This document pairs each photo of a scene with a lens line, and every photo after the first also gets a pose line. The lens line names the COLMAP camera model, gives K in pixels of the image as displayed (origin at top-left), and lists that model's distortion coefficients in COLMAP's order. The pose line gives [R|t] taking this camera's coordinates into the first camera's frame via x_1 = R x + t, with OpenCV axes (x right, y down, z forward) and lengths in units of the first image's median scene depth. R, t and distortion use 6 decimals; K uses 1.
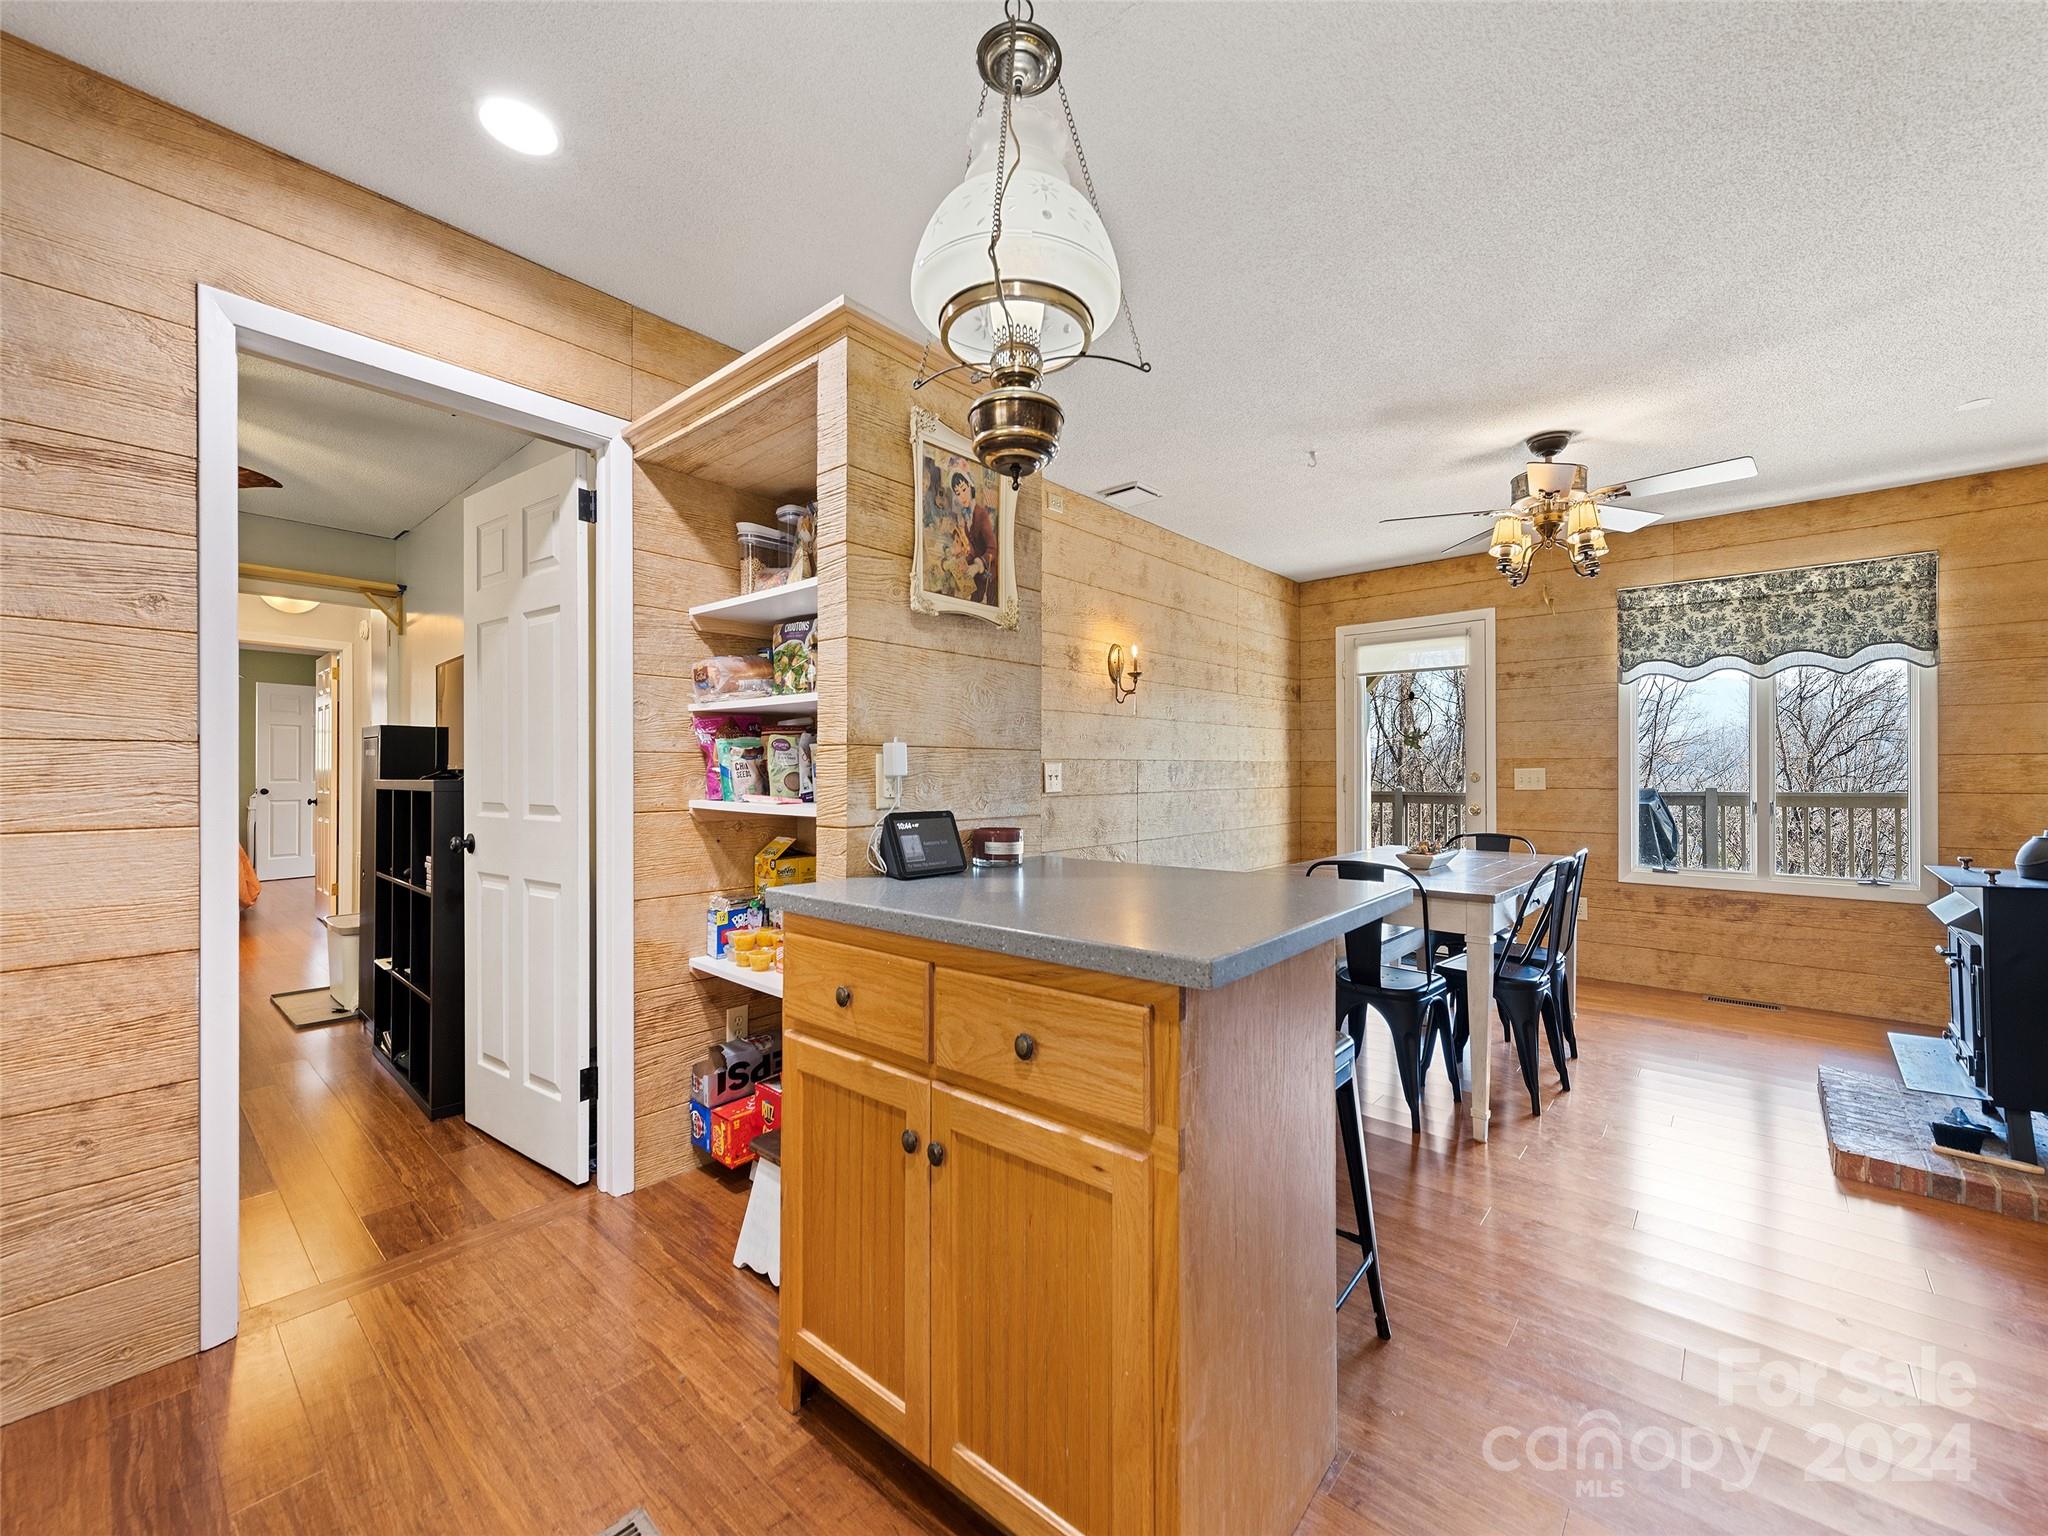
lens RADIAL K [[838.4, 0, 1019.4], [0, 838.4, 769.4], [0, 0, 1]] dist [0.013297, -0.000521]
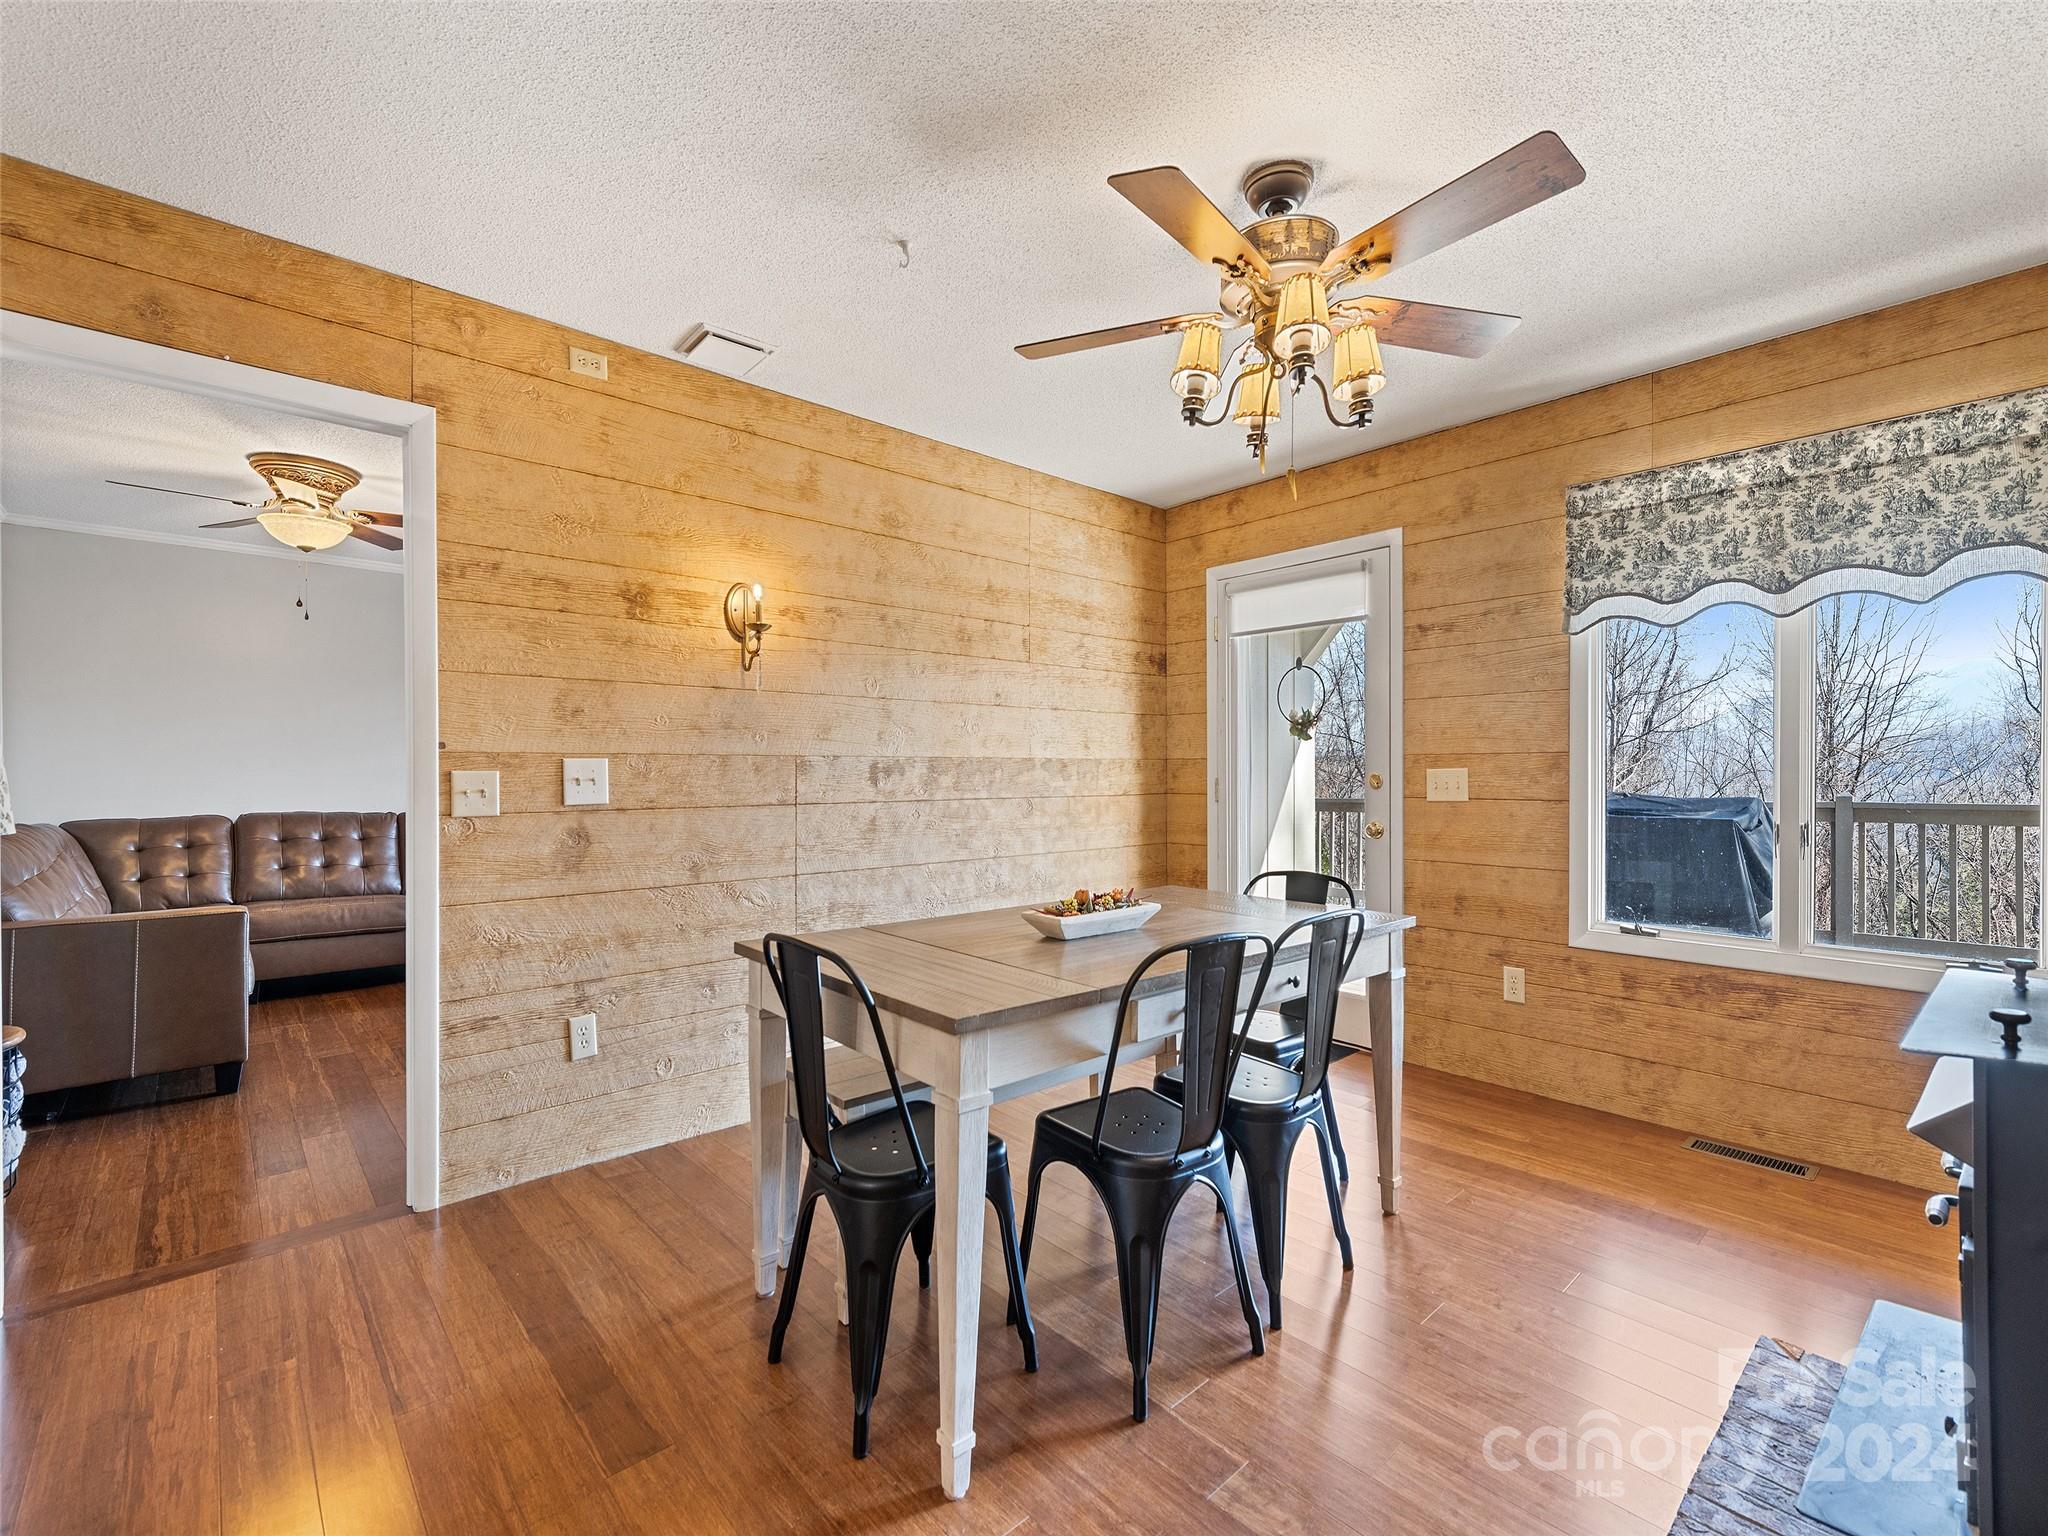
lens RADIAL K [[910.1, 0, 1029.5], [0, 910.1, 776.8], [0, 0, 1]] dist [0.011517, -0.001347]
pose [[0.993458, 0.000809, -0.114198, 0.394518], [-0.000097, 0.999980, 0.006246, 0.001141], [0.114201, -0.006195, 0.993438, 0.275696]]
